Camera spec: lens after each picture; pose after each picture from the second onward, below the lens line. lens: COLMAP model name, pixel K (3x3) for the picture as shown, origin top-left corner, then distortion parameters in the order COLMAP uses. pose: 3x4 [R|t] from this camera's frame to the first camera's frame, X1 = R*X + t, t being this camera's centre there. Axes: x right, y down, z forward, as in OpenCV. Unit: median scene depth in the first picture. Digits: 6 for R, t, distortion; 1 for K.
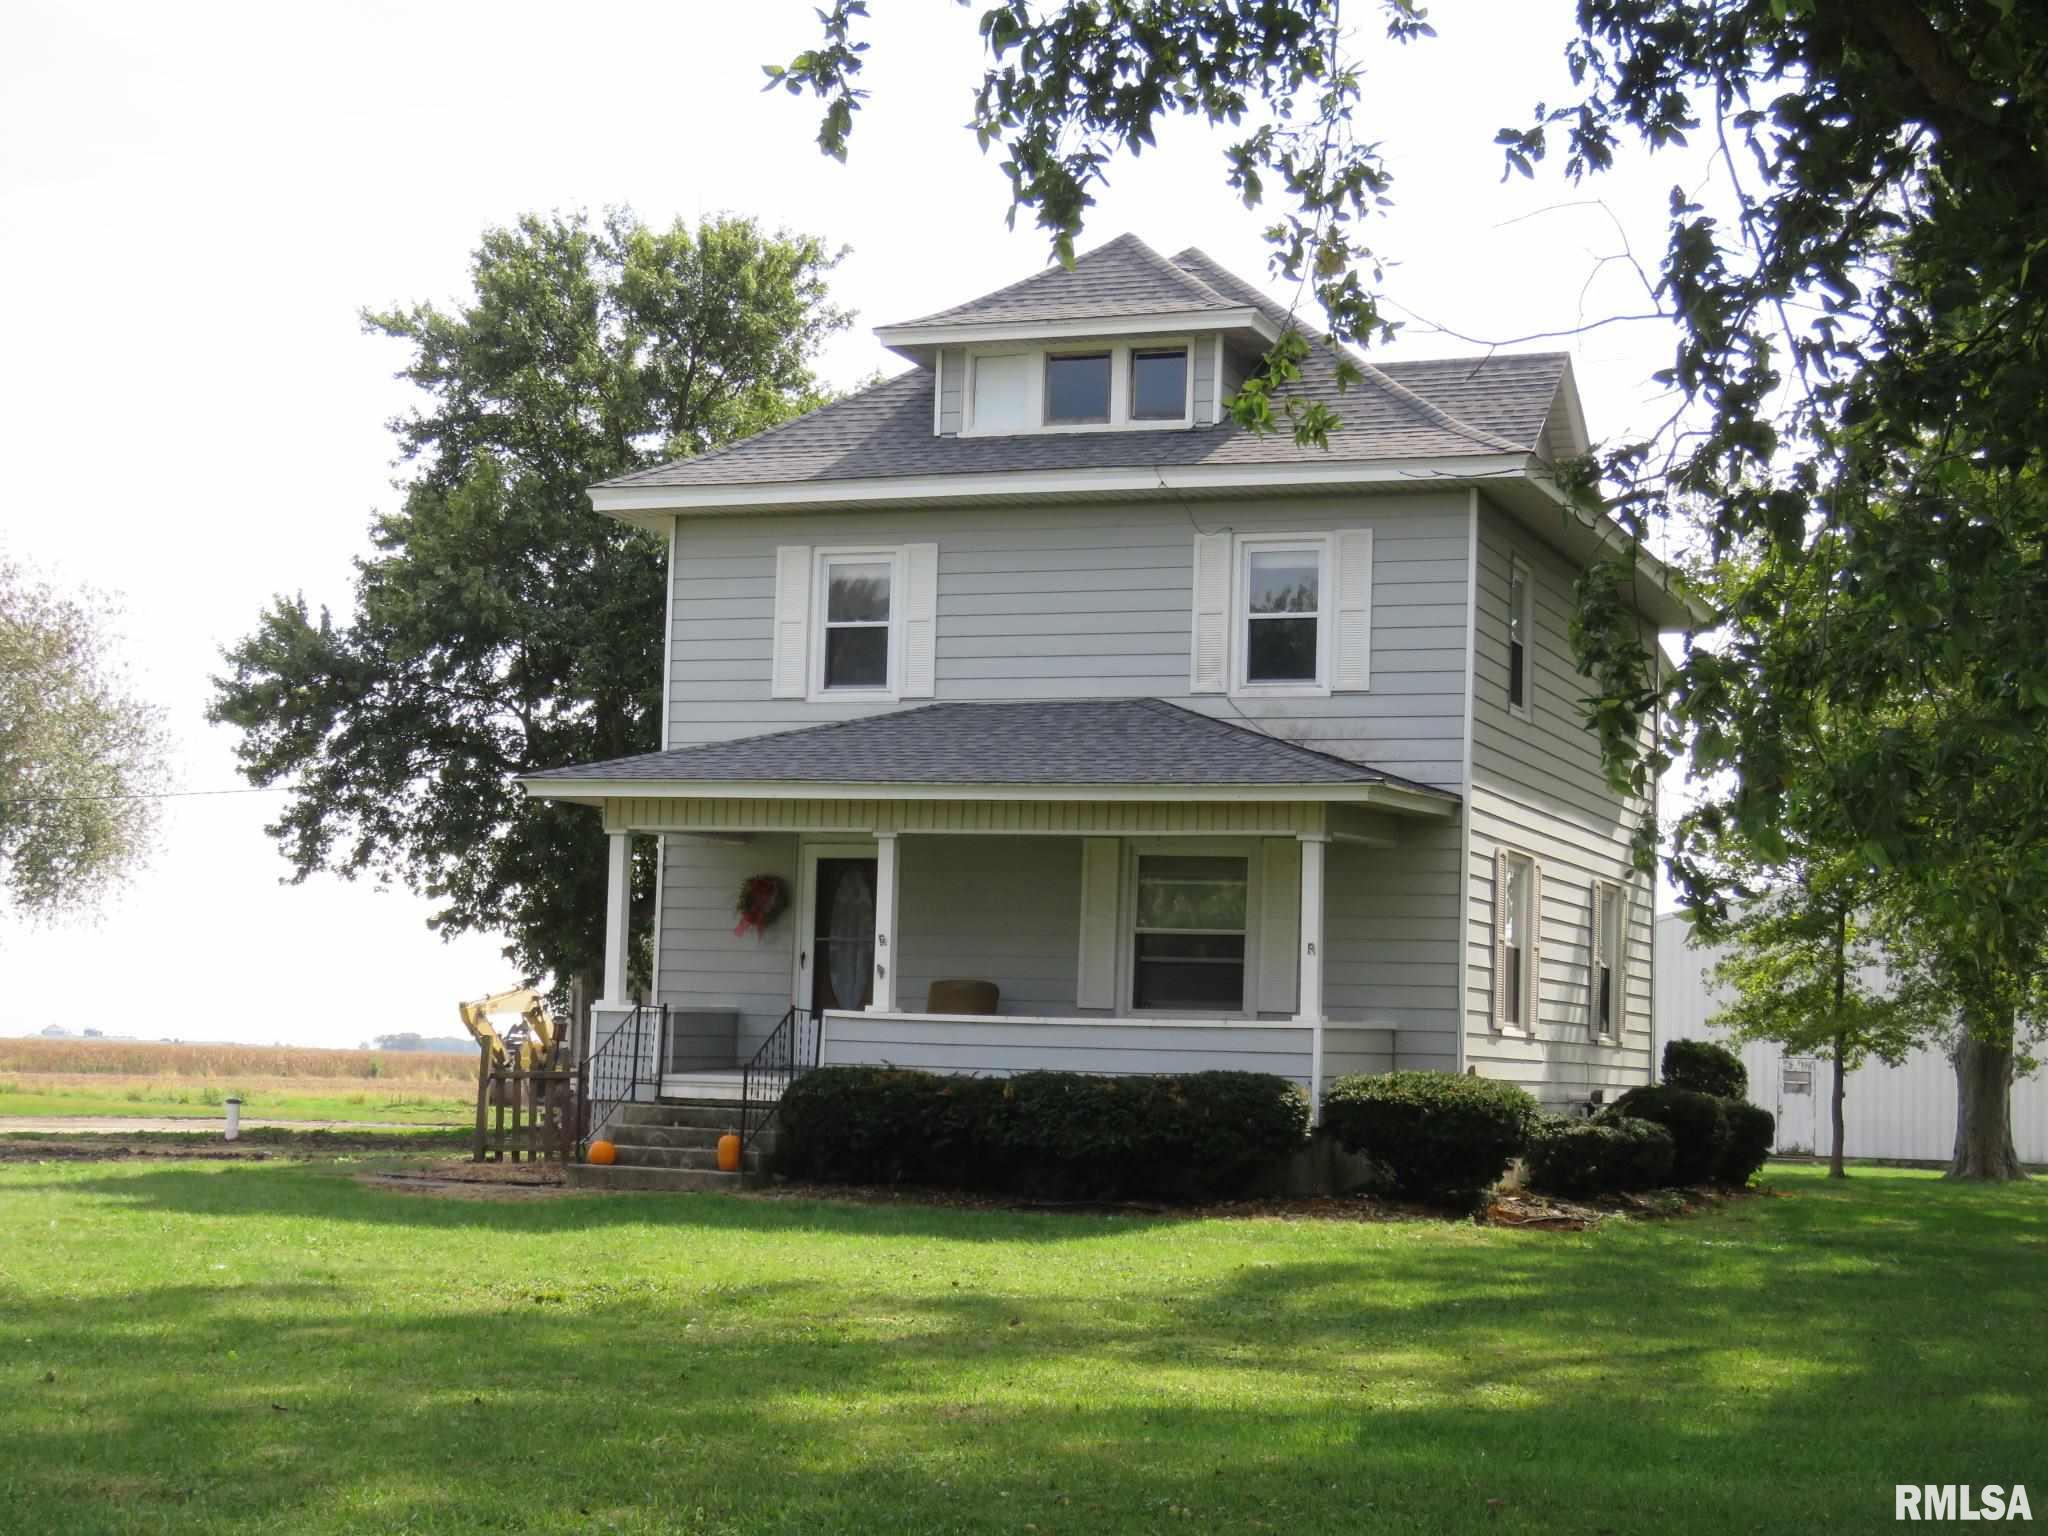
lens RADIAL K [[3411.9, 0, 1024.0], [0, 3411.9, 768.0], [0, 0, 1]] dist [-0.266351, -0.022096]
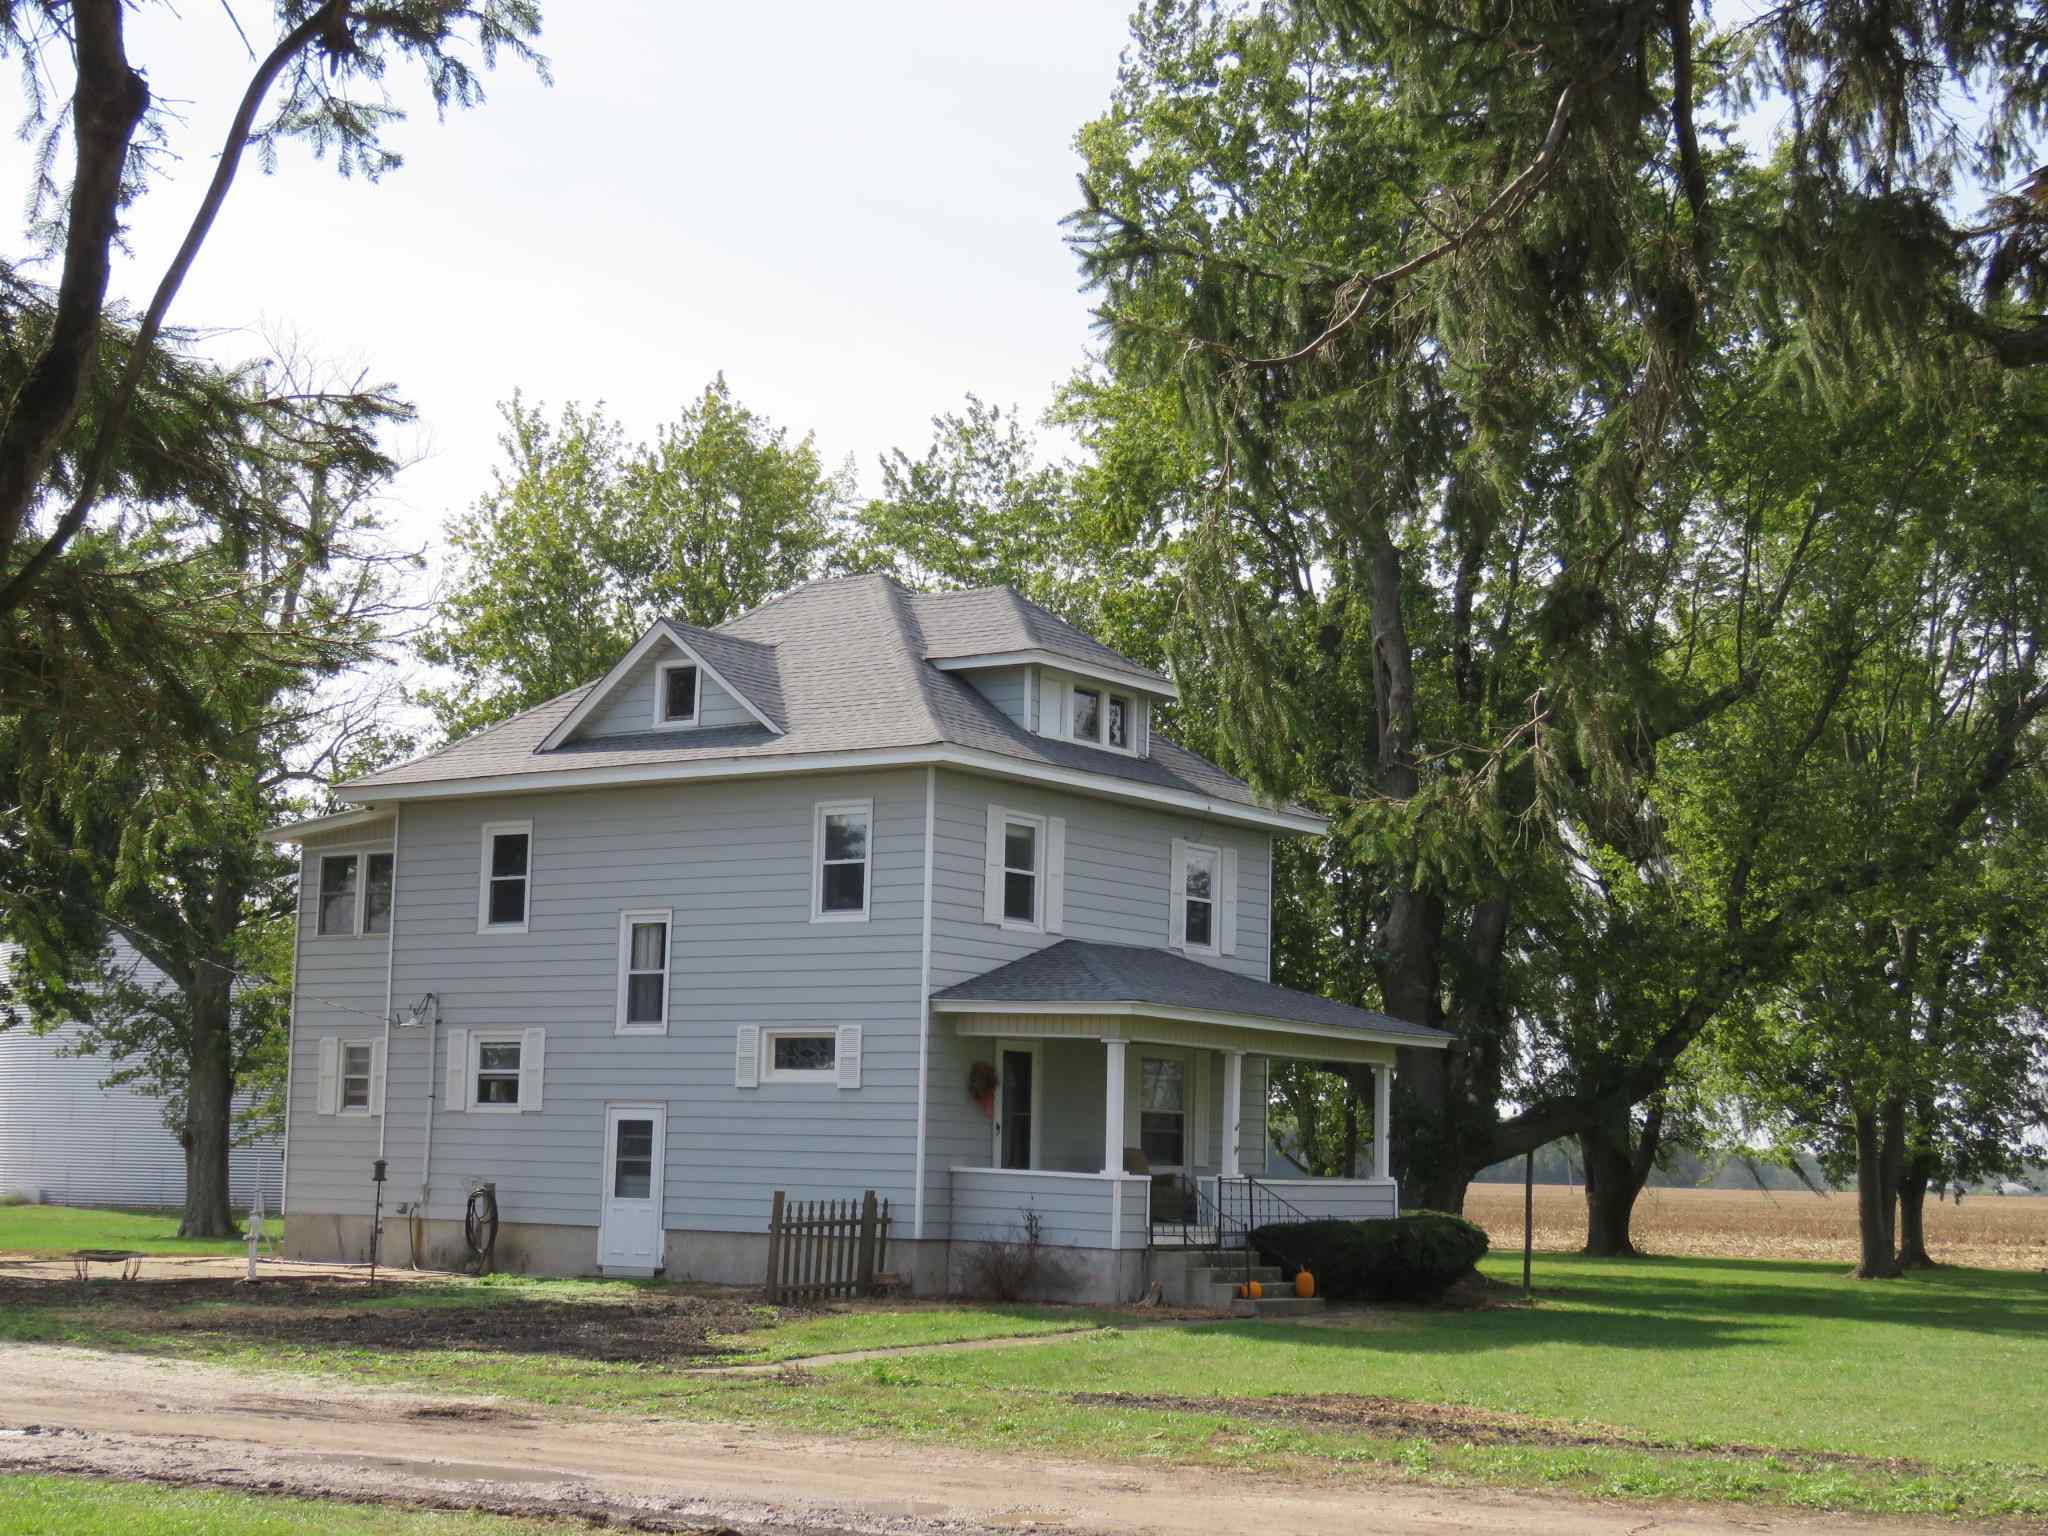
lens RADIAL K [[3103.6, 0, 1024.0], [0, 3103.6, 768.0], [0, 0, 1]] dist [-0.006342, -0.012531]
pose [[0.259733, 0.106600, 0.959779, -1.204361], [-0.090843, 0.992178, -0.085615, 0.020118], [-0.961398, -0.064952, 0.267385, 0.690020]]
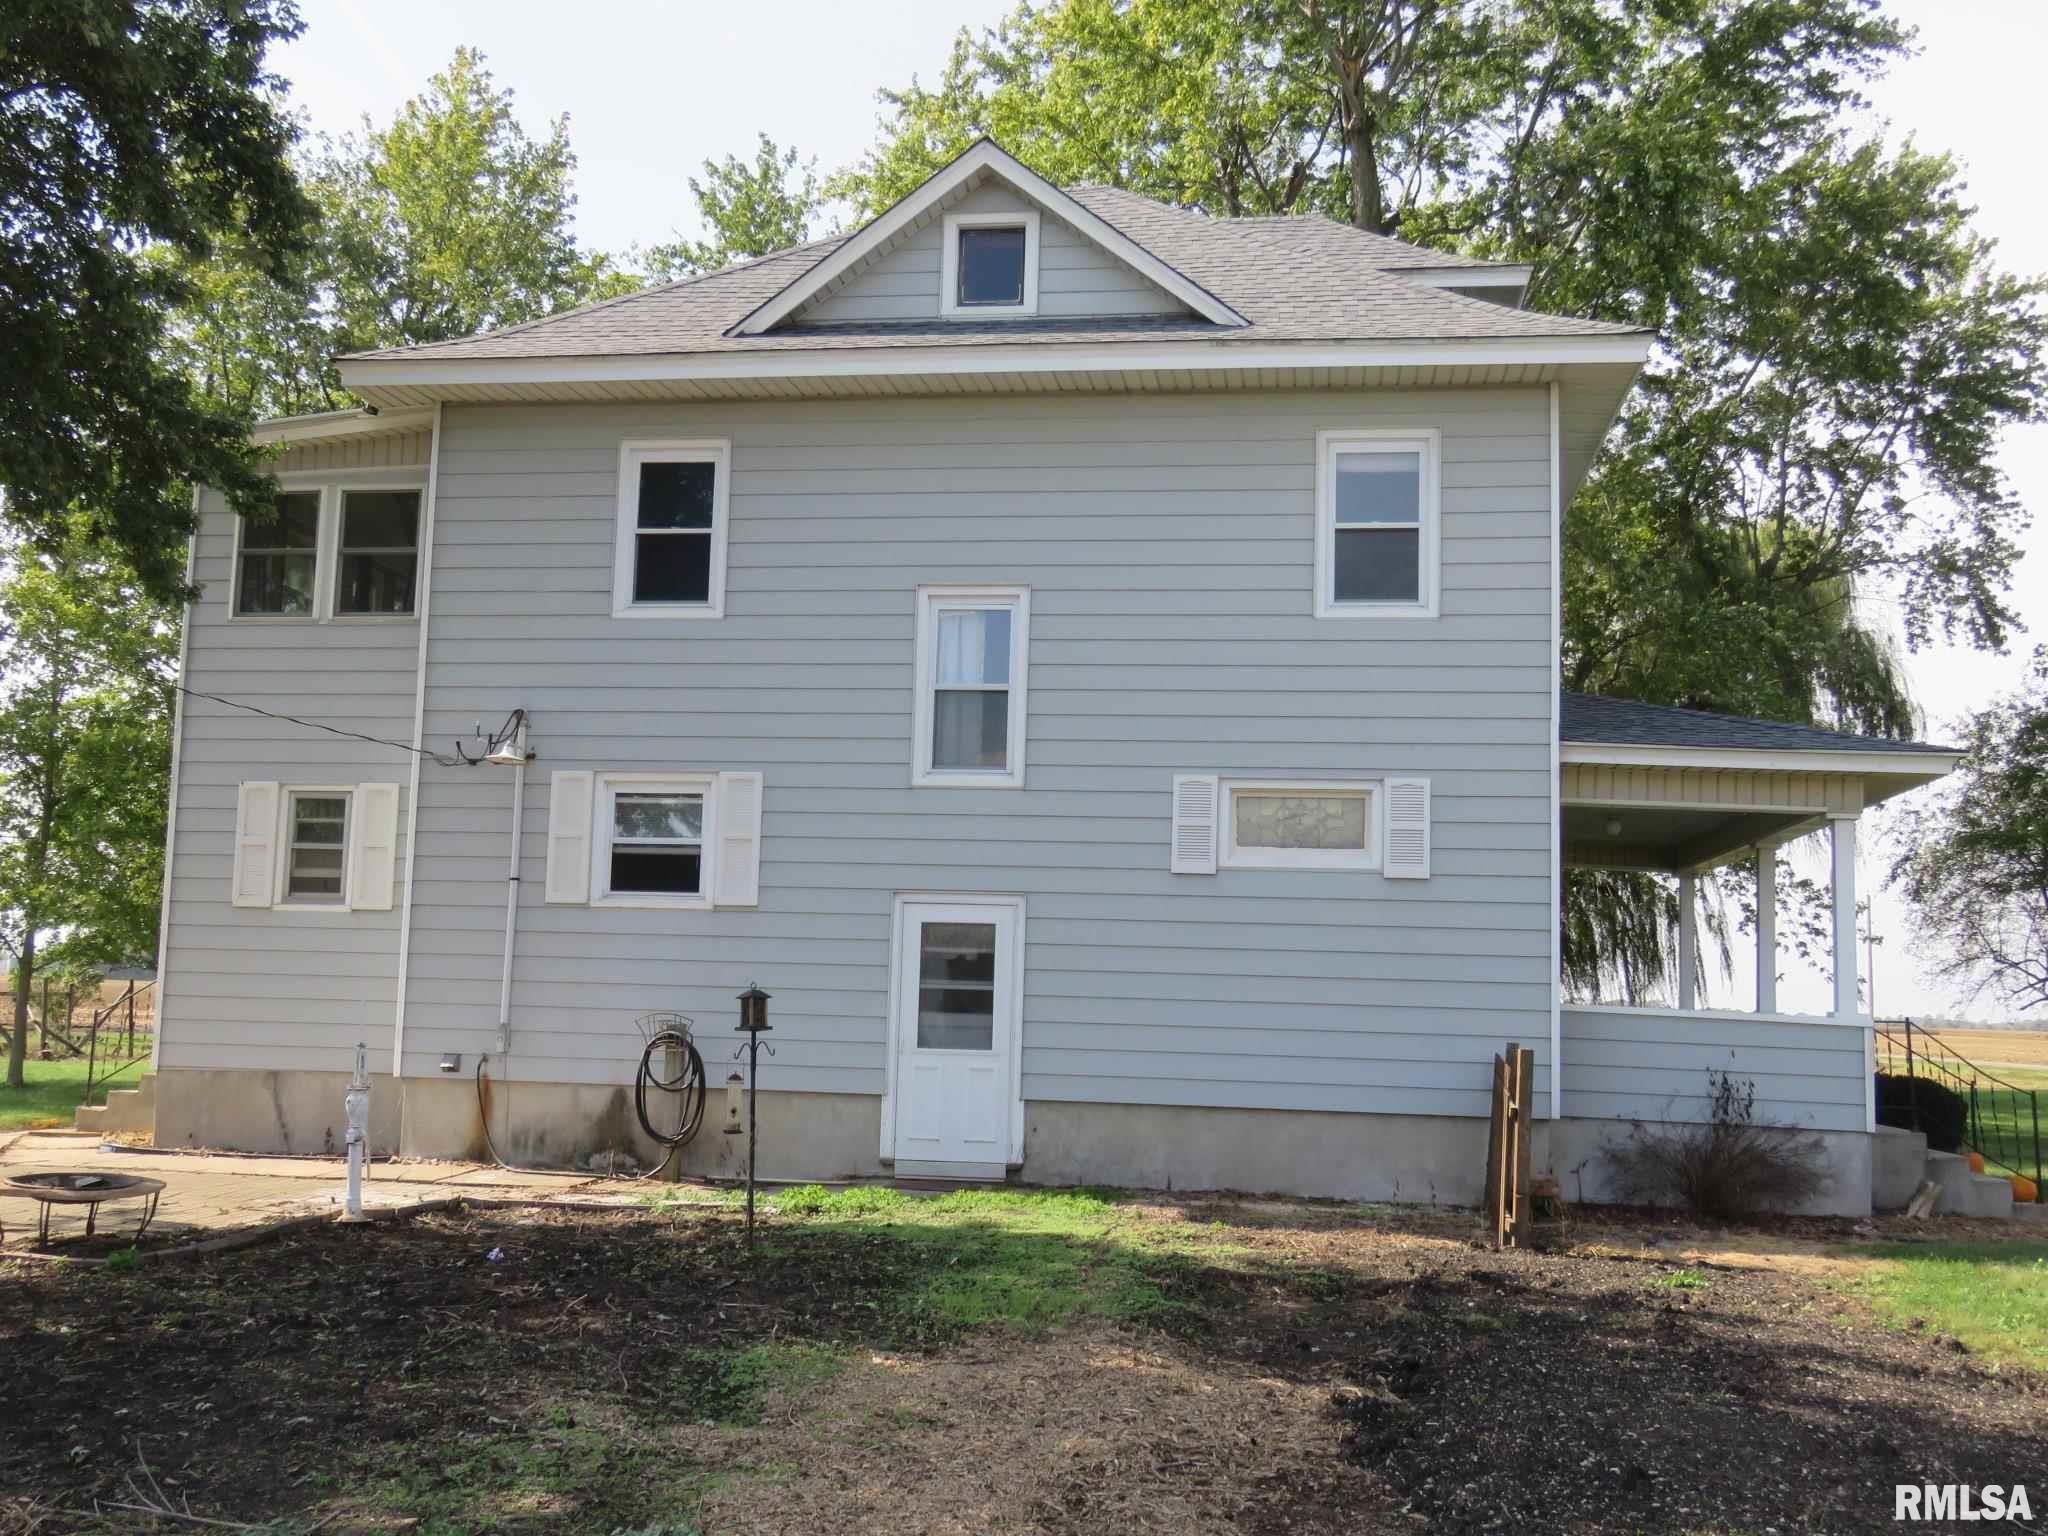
lens RADIAL K [[1999.8, 0, 1024.0], [0, 1999.8, 768.0], [0, 0, 1]] dist [0.017688, 0.011629]
pose [[-0.202997, 0.084567, 0.975521, -0.544296], [-0.107148, 0.988363, -0.107977, 0.079919], [-0.973299, -0.126444, -0.191574, 1.232014]]
